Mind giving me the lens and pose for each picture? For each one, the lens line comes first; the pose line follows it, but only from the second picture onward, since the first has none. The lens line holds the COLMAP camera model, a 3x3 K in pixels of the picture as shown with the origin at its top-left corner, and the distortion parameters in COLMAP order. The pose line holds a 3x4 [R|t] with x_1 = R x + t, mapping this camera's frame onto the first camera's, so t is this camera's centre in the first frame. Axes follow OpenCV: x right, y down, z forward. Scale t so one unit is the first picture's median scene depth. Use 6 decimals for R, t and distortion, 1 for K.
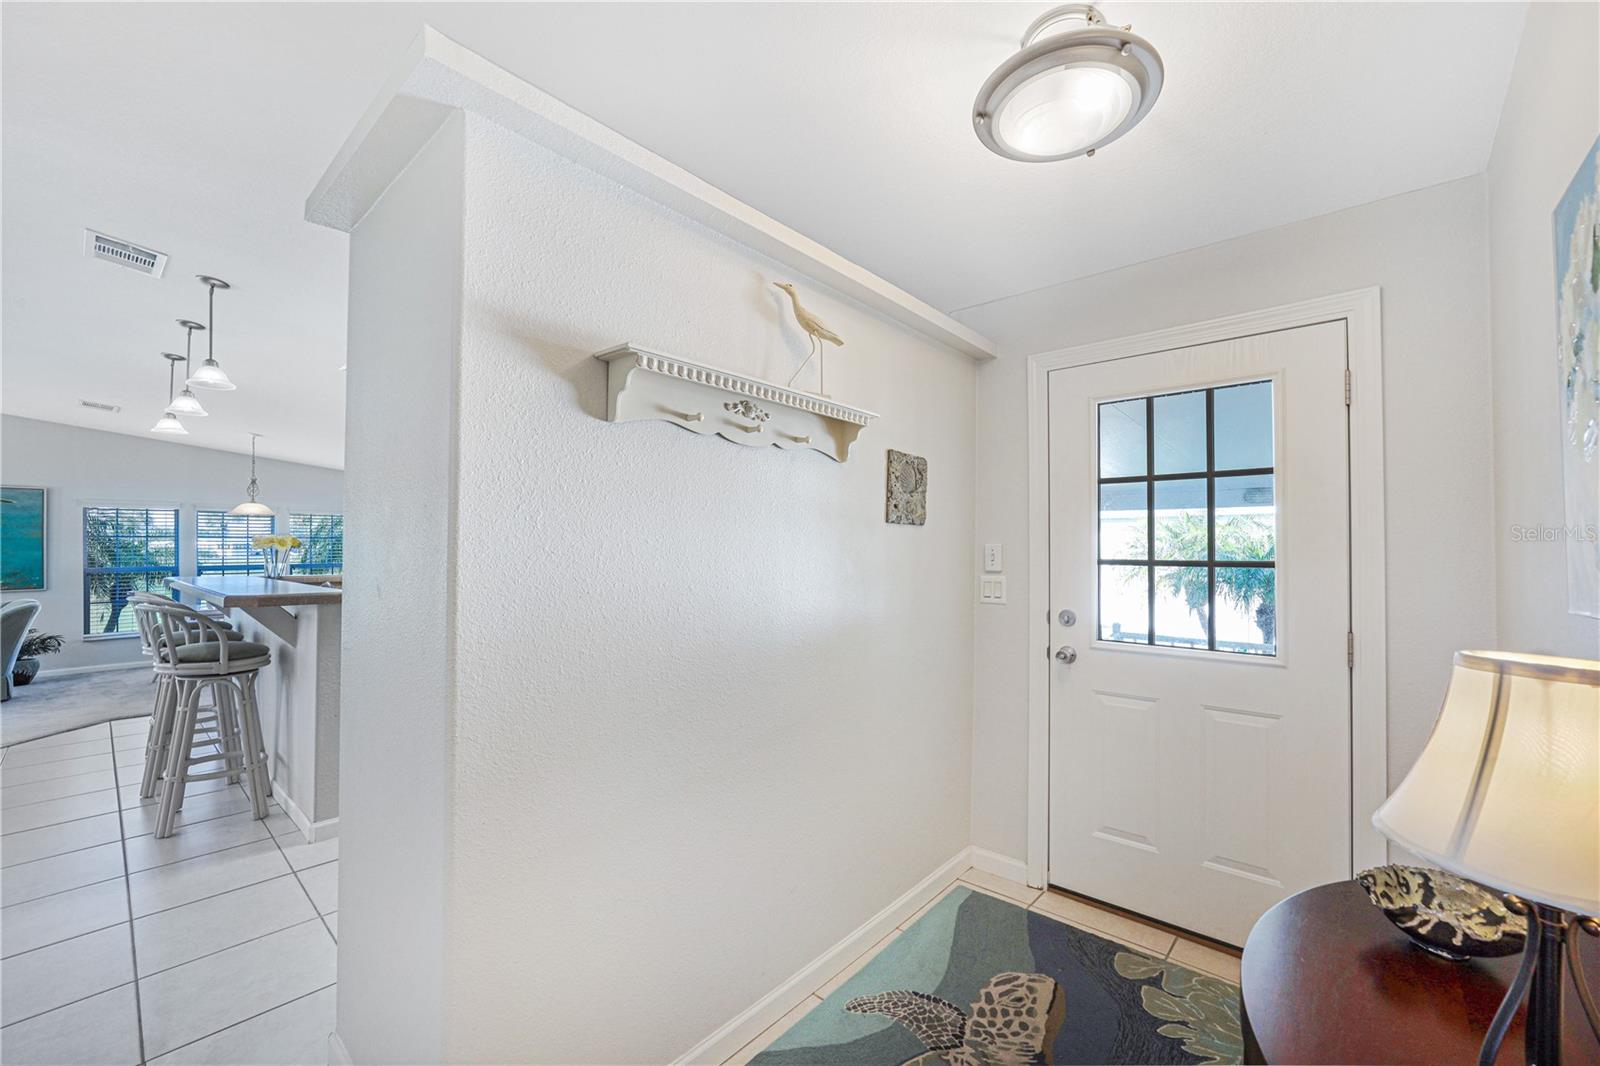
lens RADIAL K [[644.6, 0, 795.7], [0, 644.6, 535.8], [0, 0, 1]] dist [-0.004038, 0.001444]
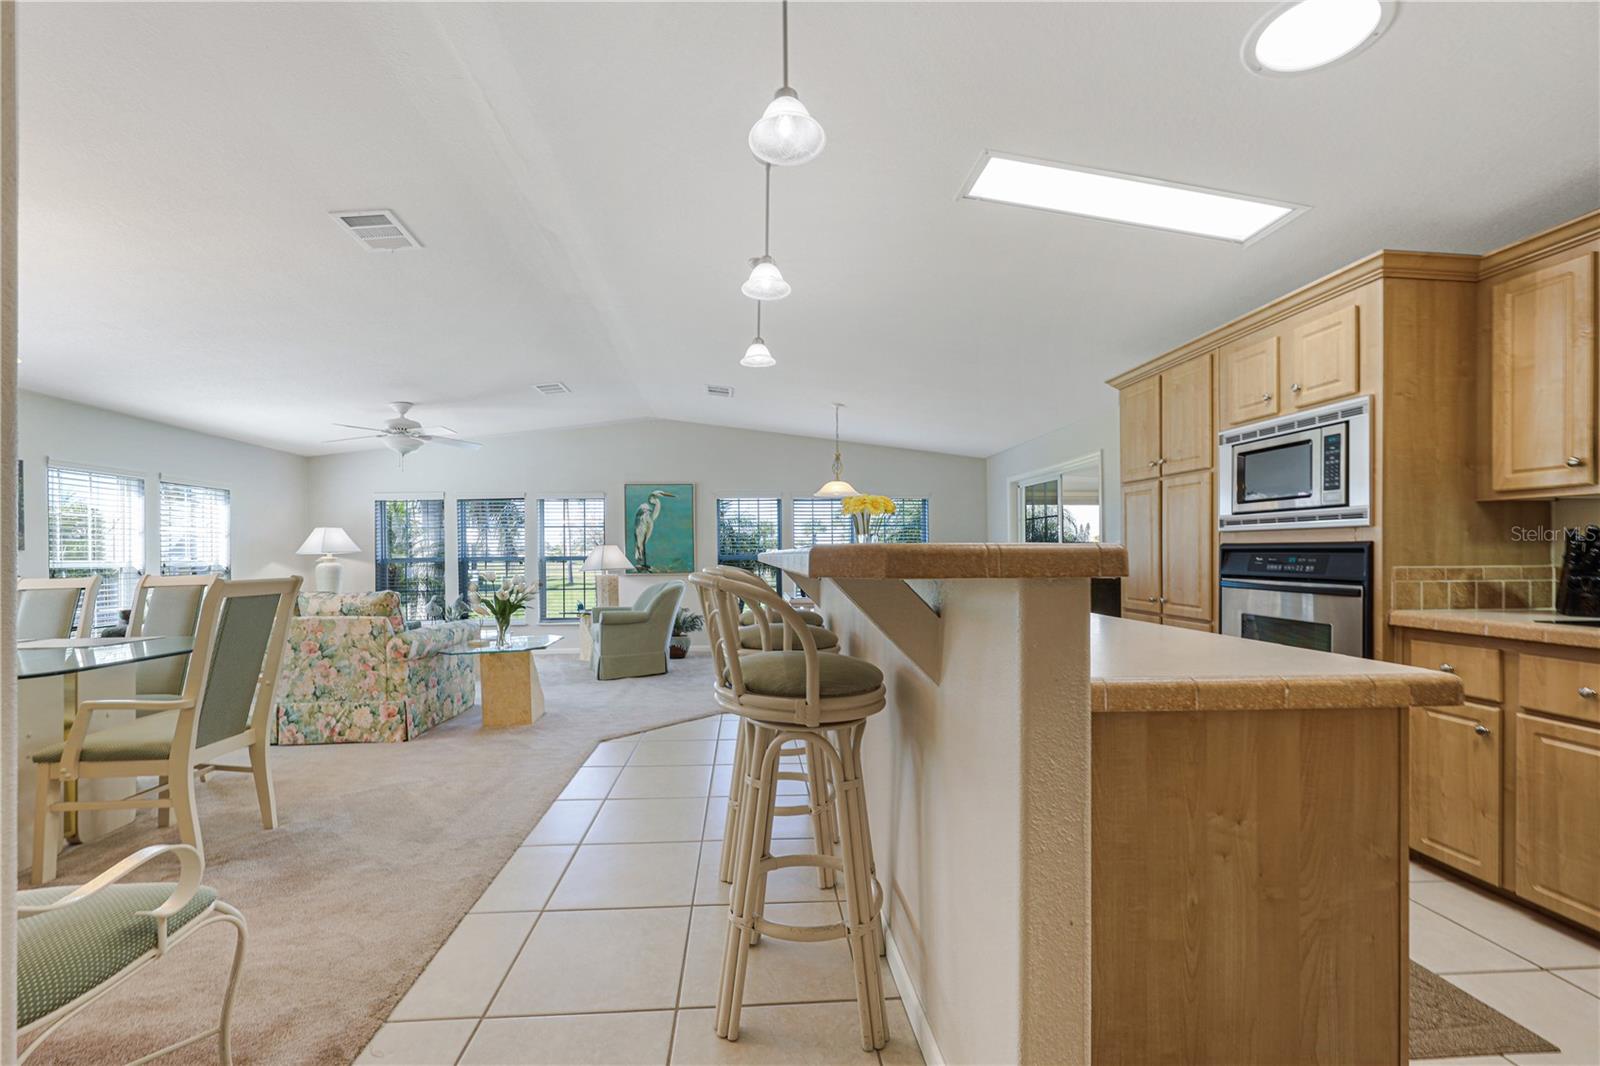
lens RADIAL K [[663.3, 0, 808.4], [0, 663.3, 550.4], [0, 0, 1]] dist [-0.015359, 0.004315]
pose [[0.740858, -0.003100, -0.671655, -0.514012], [0.012028, 0.999890, 0.008653, 0.074662], [0.671554, -0.014489, 0.740814, 0.582262]]
